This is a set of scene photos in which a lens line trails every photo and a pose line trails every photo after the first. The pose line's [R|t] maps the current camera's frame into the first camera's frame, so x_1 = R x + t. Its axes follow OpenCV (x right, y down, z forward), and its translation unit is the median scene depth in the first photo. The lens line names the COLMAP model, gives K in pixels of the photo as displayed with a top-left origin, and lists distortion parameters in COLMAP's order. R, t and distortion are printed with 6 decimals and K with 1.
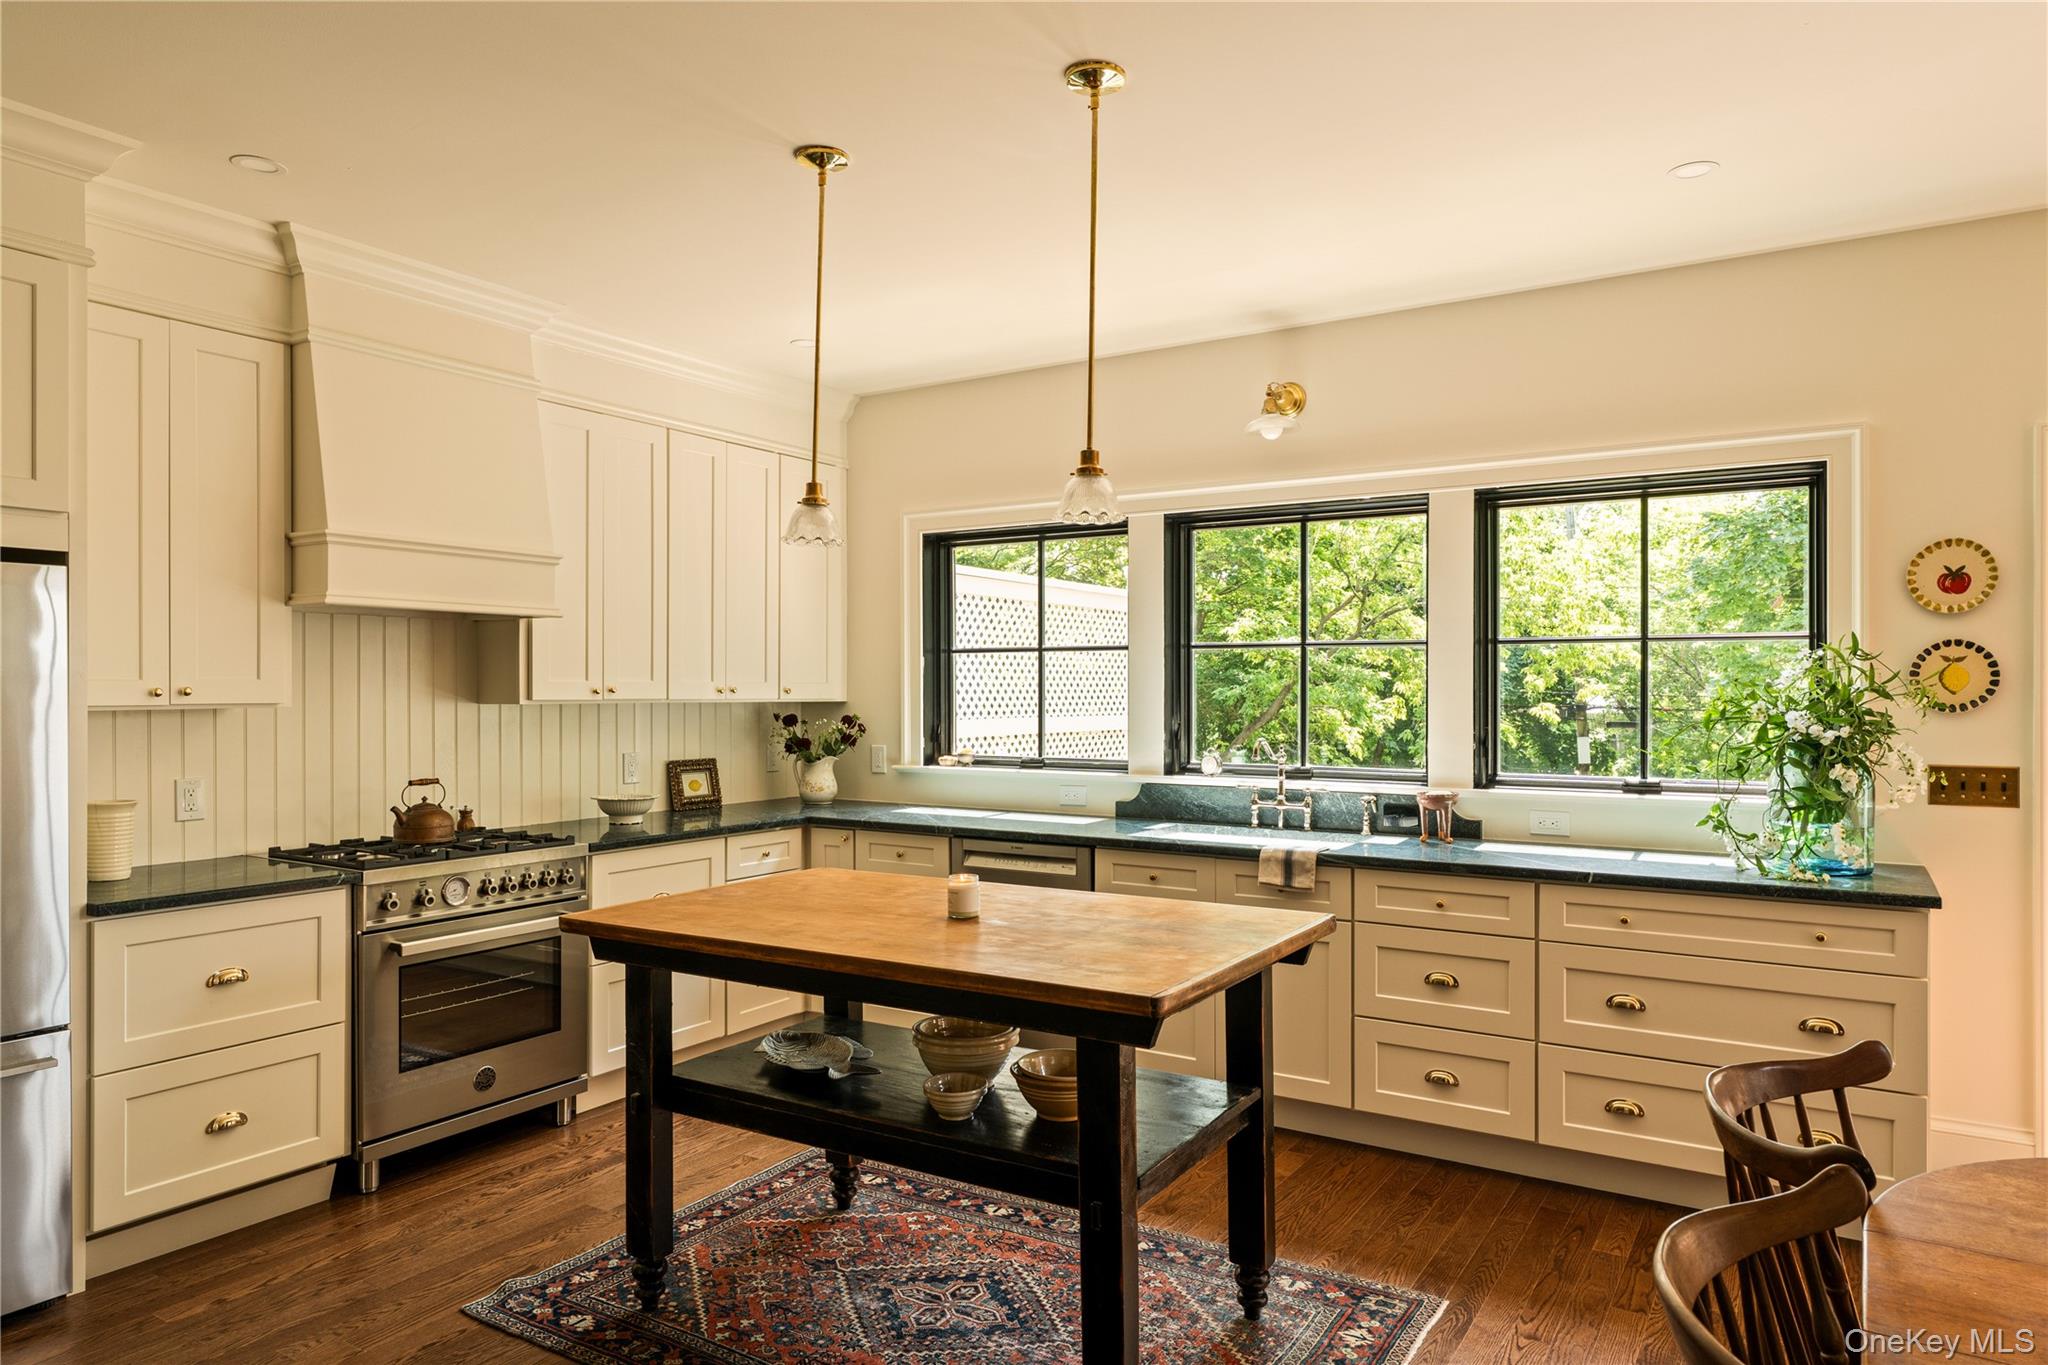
lens RADIAL K [[1276.1, 0, 1040.5], [0, 1276.1, 691.5], [0, 0, 1]] dist [0.000138, -0.000088]
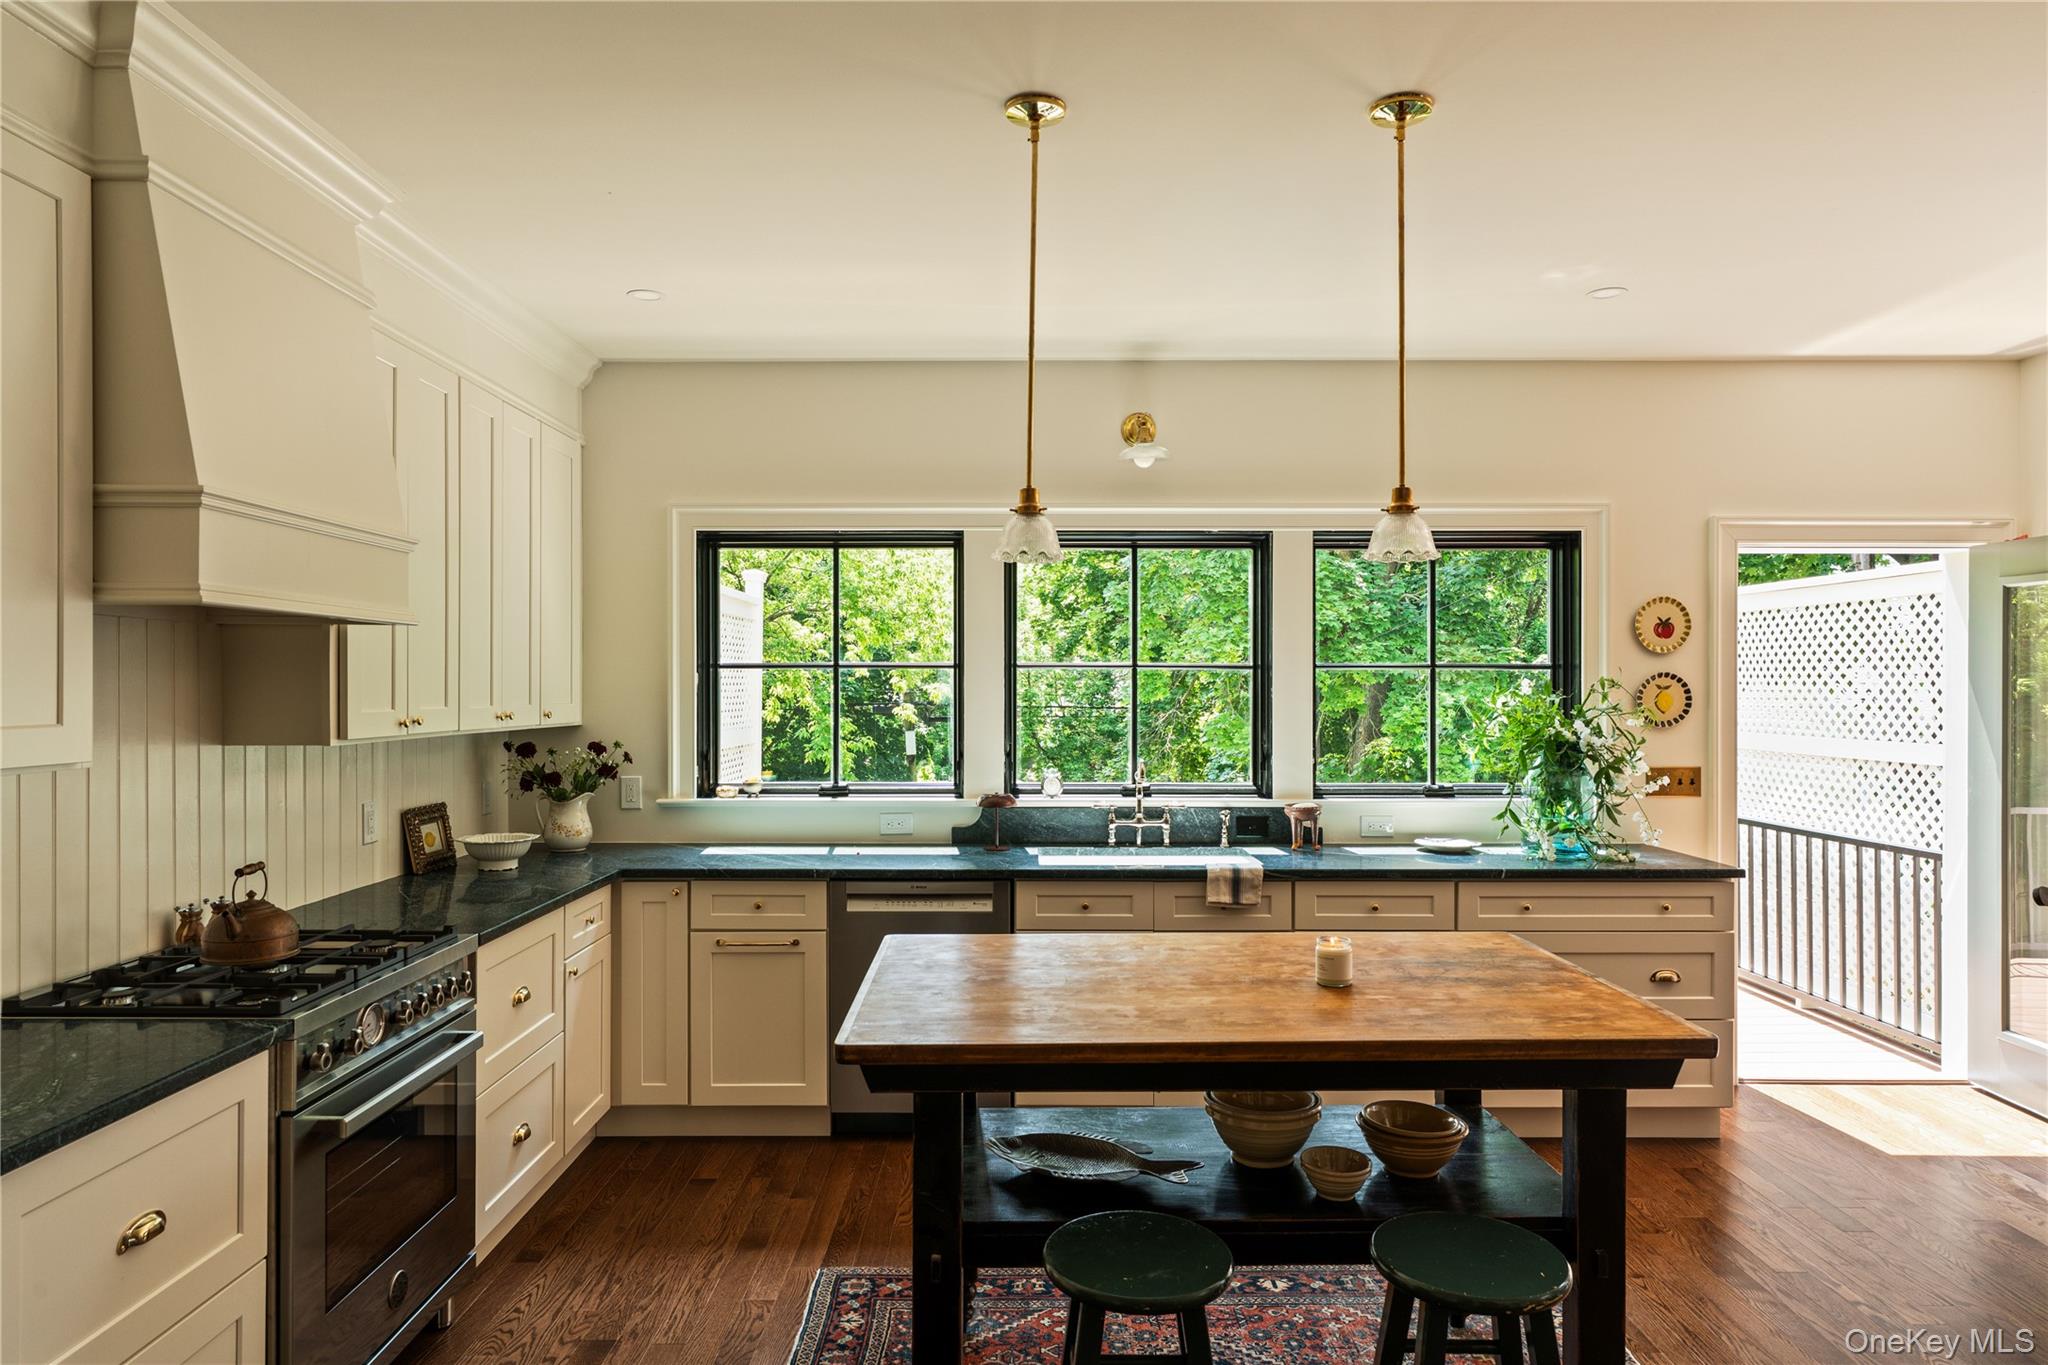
lens RADIAL K [[1234.9, 0, 1024.0], [0, 1234.9, 682.5], [0, 0, 1]] dist [-0.001596, 0.000770]
pose [[0.847226, 0.000789, 0.531232, -0.447087], [0.001078, 0.999994, -0.003205, -0.022437], [-0.531231, 0.003289, 0.847220, 0.218464]]
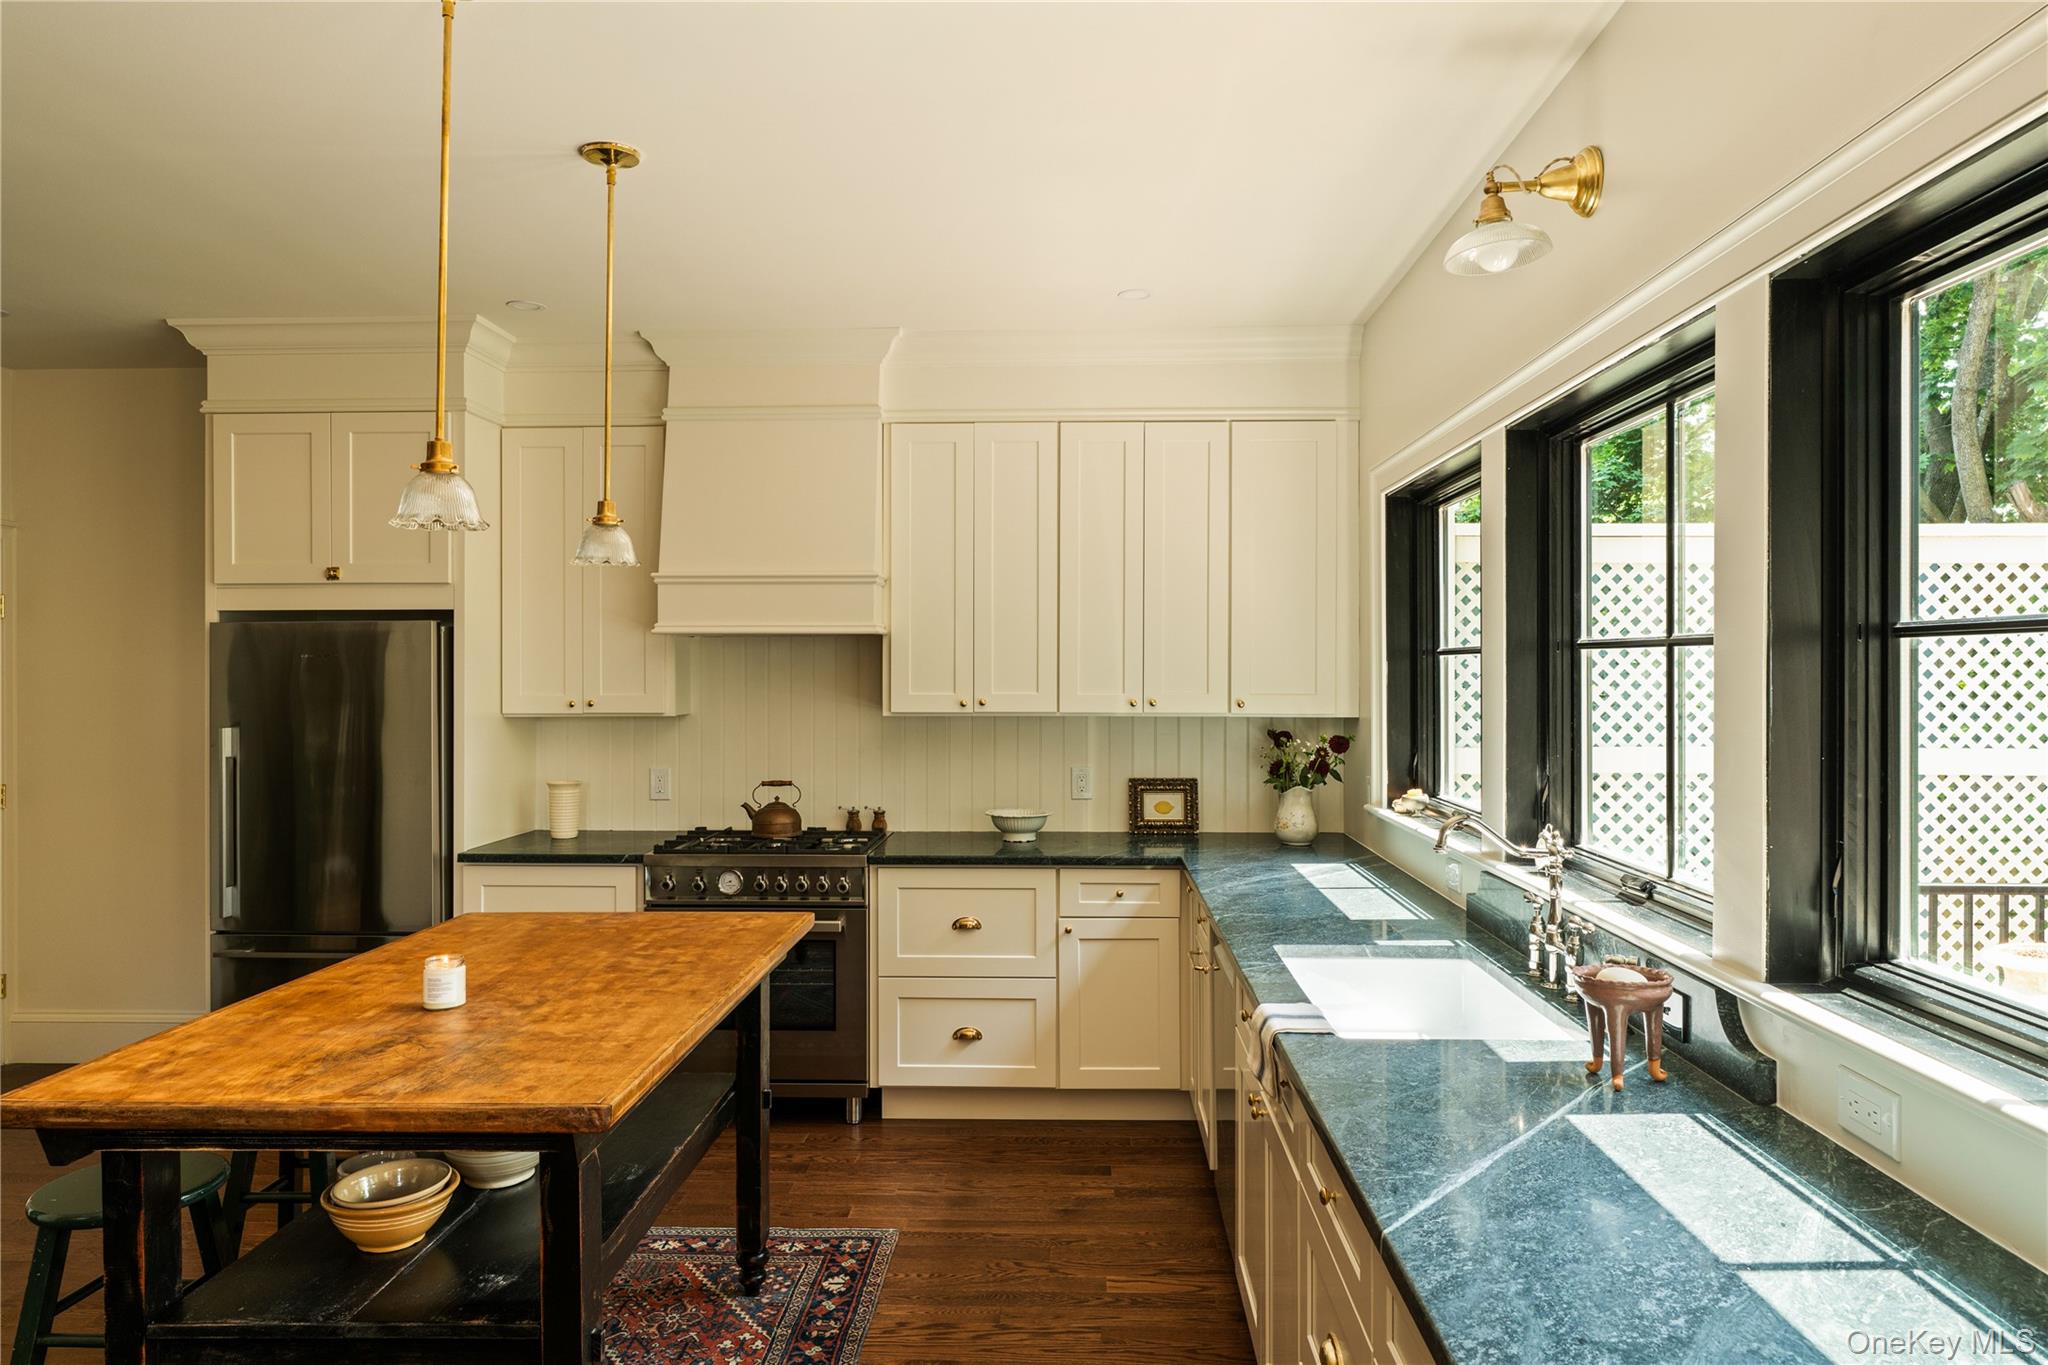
lens RADIAL K [[1308.2, 0, 1026.6], [0, 1308.2, 676.4], [0, 0, 1]] dist [0.003701, 0.000969]
pose [[0.492053, 0.001909, -0.870563, 0.593636], [0.000417, 0.999997, 0.002429, -0.025570], [0.870565, -0.001558, 0.492051, 0.572858]]
